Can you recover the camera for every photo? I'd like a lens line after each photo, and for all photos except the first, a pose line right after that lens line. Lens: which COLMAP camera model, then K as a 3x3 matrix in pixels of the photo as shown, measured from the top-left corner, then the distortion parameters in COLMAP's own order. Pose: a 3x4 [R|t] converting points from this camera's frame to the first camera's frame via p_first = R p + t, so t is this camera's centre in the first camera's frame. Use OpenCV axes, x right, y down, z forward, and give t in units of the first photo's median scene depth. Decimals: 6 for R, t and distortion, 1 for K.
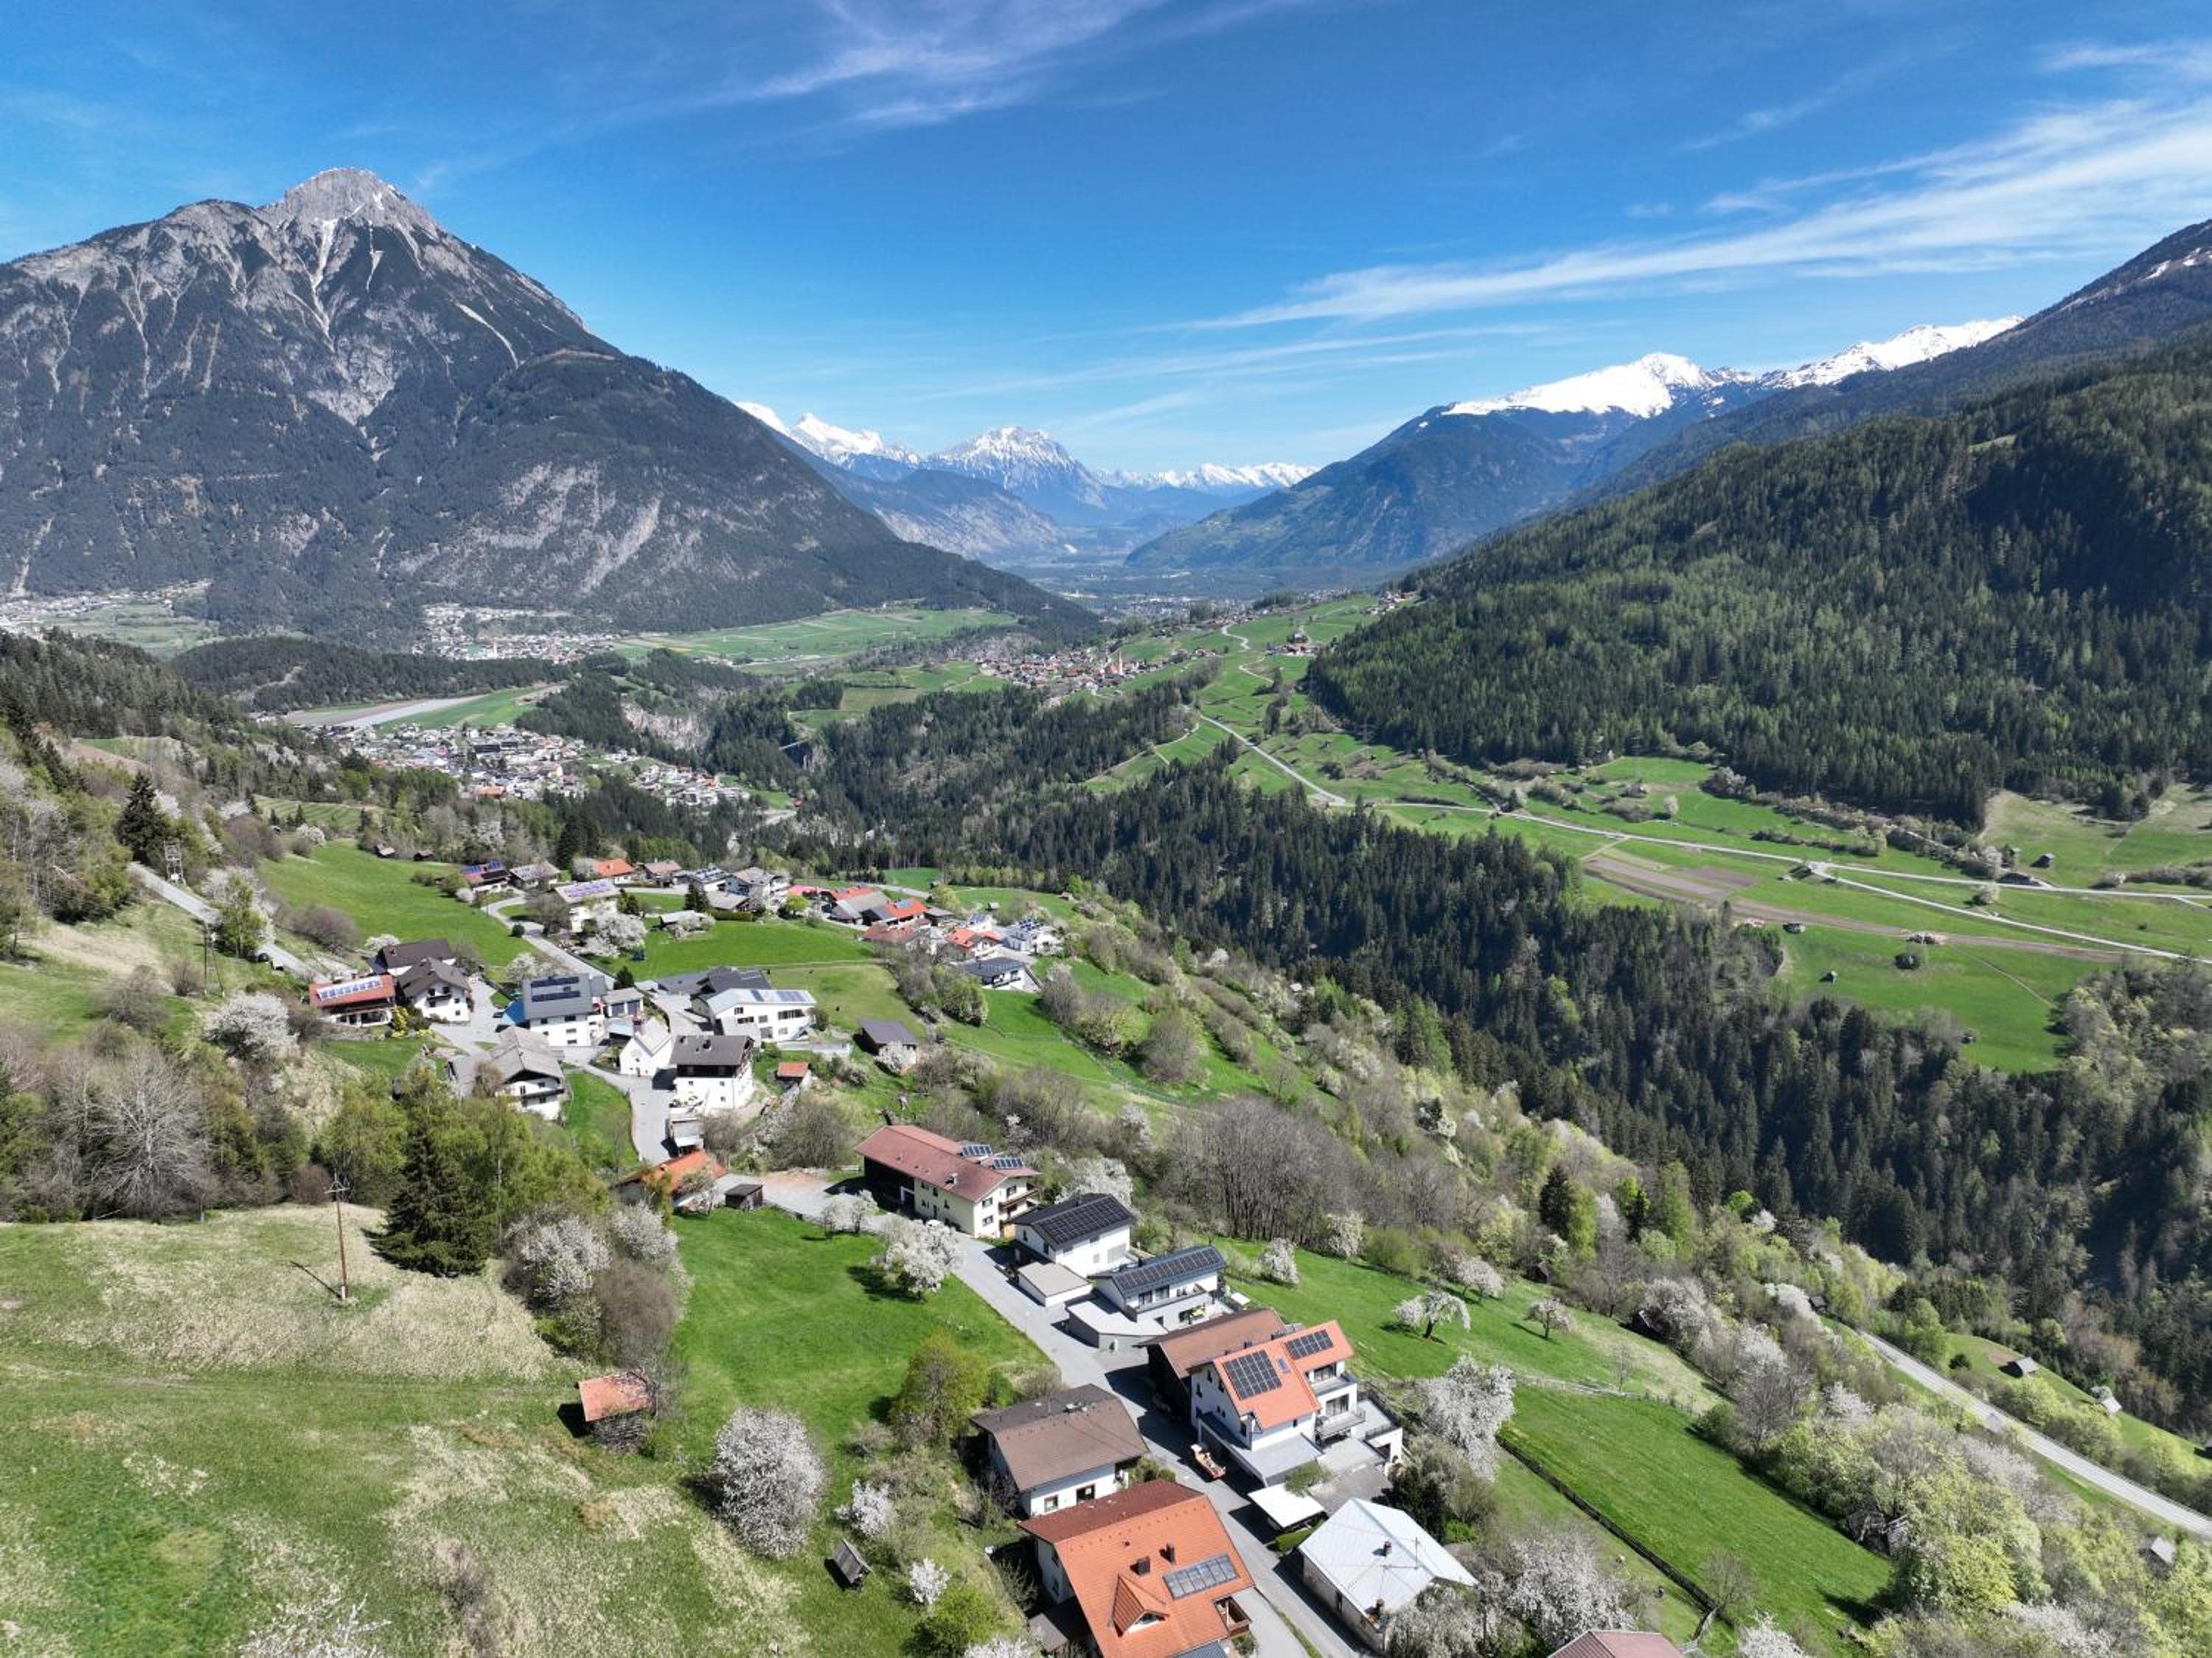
lens RADIAL K [[1546.6, 0, 1103.7], [0, 1546.6, 822.8], [0, 0, 1]] dist [0.001292, 0.010794]
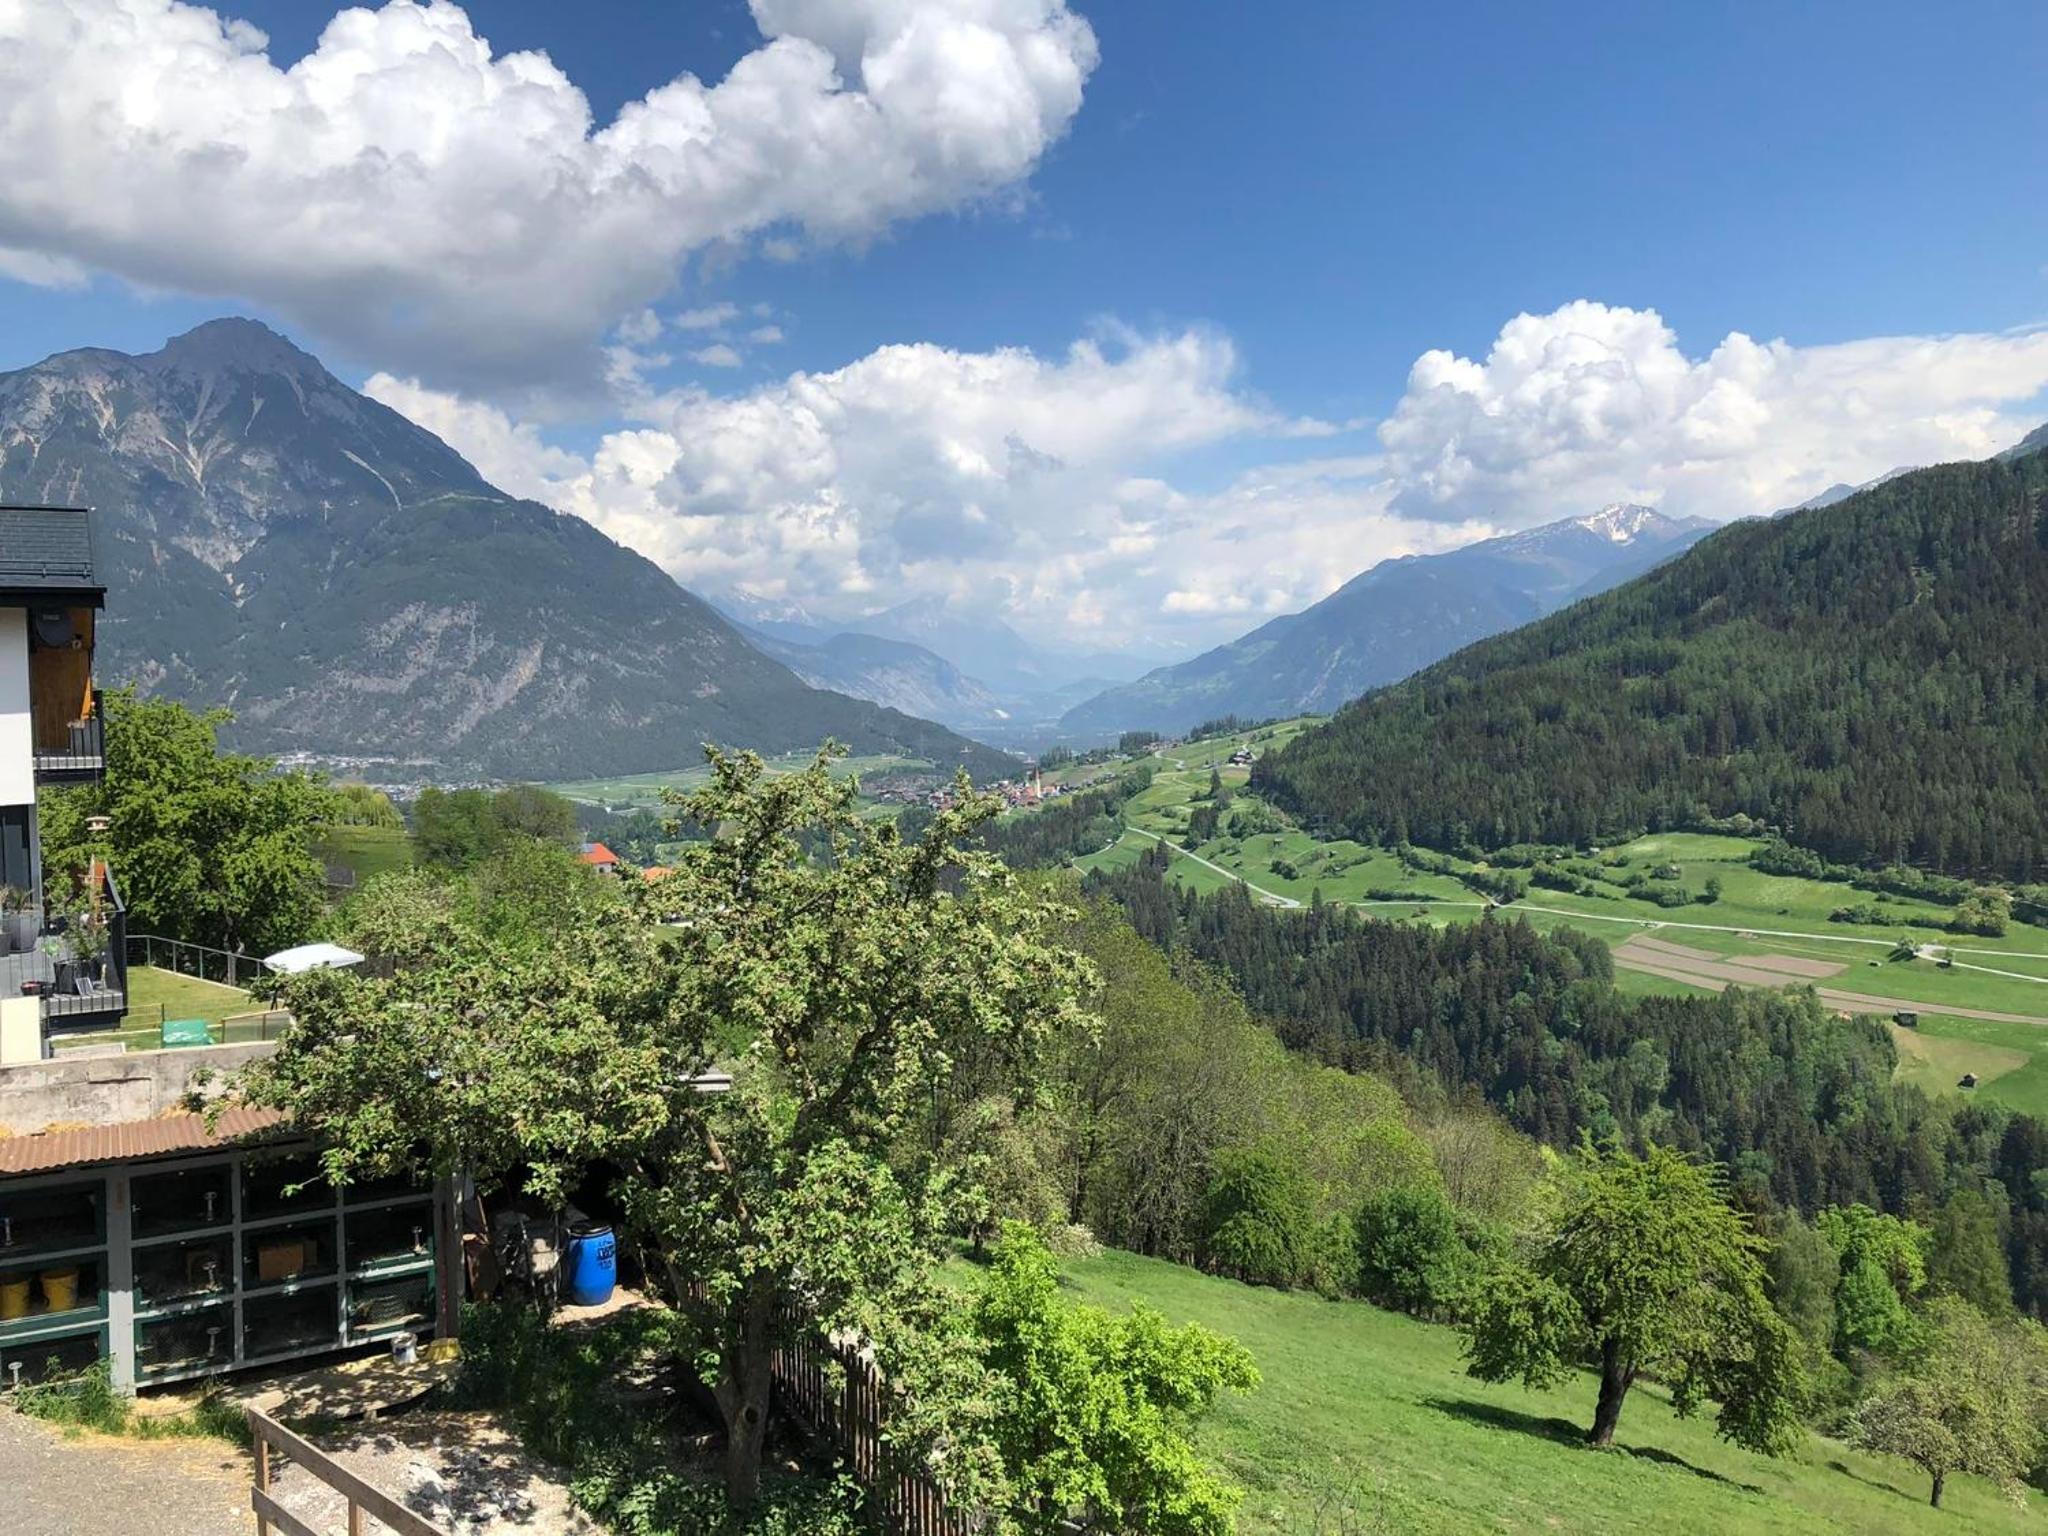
lens RADIAL K [[1657.6, 0, 1024.0], [0, 1657.6, 768.0], [0, 0, 1]] dist [0.009376, 0.017095]
pose [[0.999851, -0.013654, -0.010604, 0.017248], [0.011930, 0.988848, -0.148448, 0.034583], [0.012512, 0.148300, 0.988863, 0.103193]]
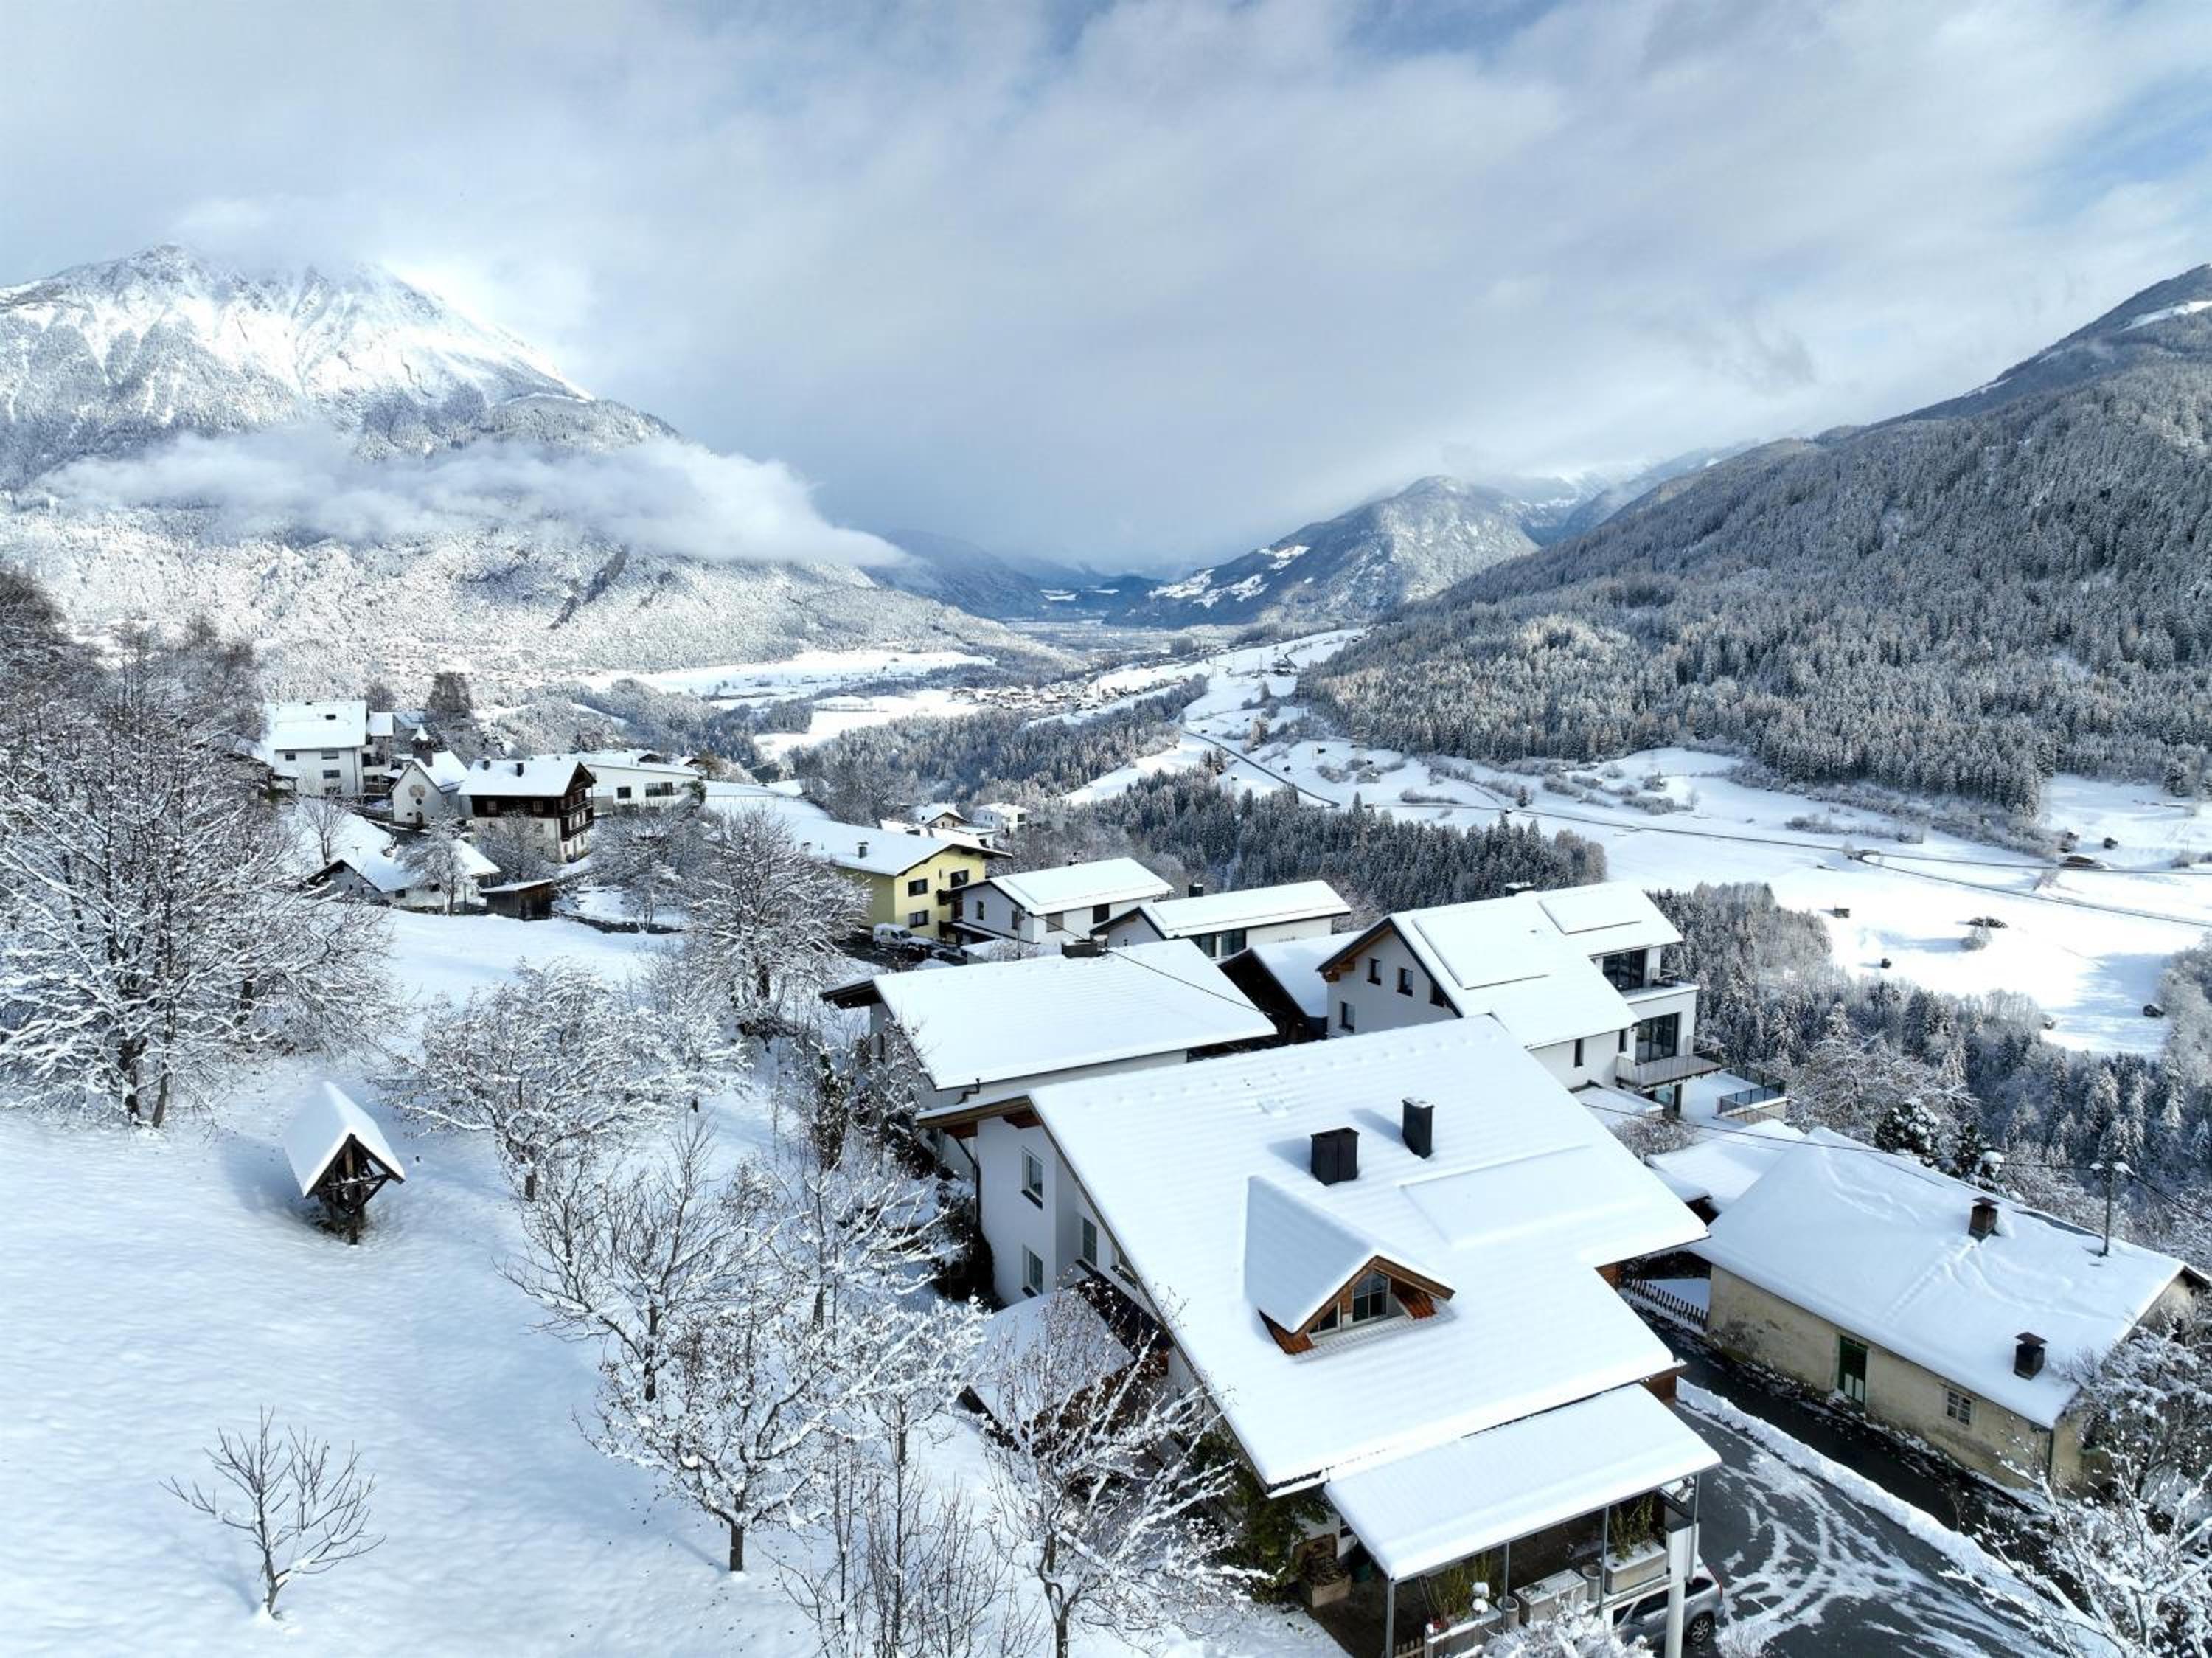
lens RADIAL K [[1546.6, 0, 1103.7], [0, 1546.6, 822.8], [0, 0, 1]] dist [0.001292, 0.010794]
pose [[0.999885, 0.003133, 0.014828, -0.001788], [-0.002483, 0.999042, -0.043696, 0.031144], [-0.014951, 0.043654, 0.998935, 0.050864]]
